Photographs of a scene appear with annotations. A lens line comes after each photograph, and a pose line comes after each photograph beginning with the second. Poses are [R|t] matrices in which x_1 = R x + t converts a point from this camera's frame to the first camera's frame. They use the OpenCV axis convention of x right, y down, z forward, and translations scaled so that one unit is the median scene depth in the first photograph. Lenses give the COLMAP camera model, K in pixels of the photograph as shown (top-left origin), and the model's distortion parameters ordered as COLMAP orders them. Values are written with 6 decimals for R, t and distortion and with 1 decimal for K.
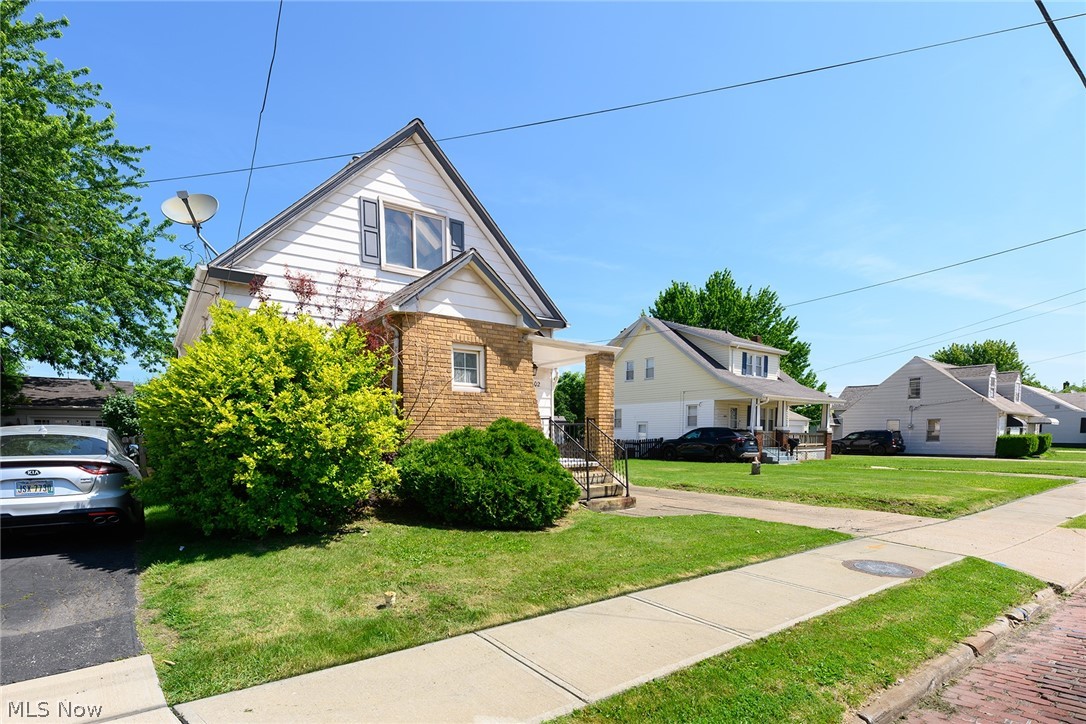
lens RADIAL K [[394.6, 0, 543.0], [0, 394.6, 362.0], [0, 0, 1]] dist [-0.000597, -0.000080]
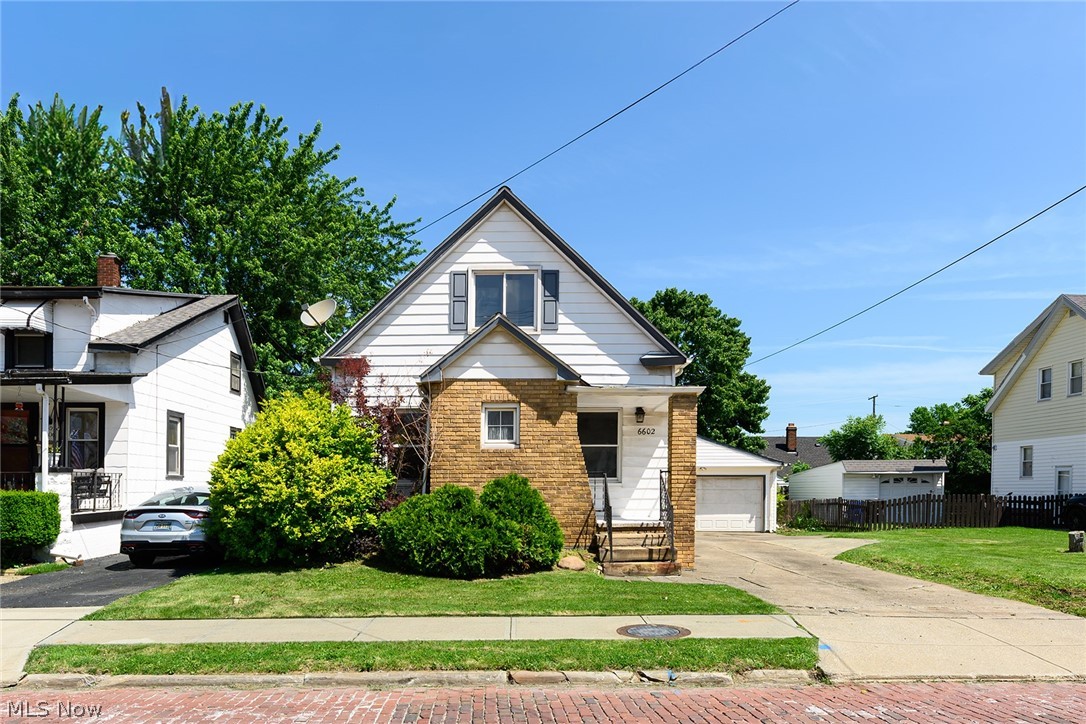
lens RADIAL K [[445.2, 0, 543.0], [0, 445.2, 362.0], [0, 0, 1]] dist [-0.002134, -0.000091]
pose [[0.917788, -0.114317, -0.380258, 0.369863], [0.076848, 0.990692, -0.112353, -0.010219], [0.389563, 0.073894, 0.918031, -0.051821]]
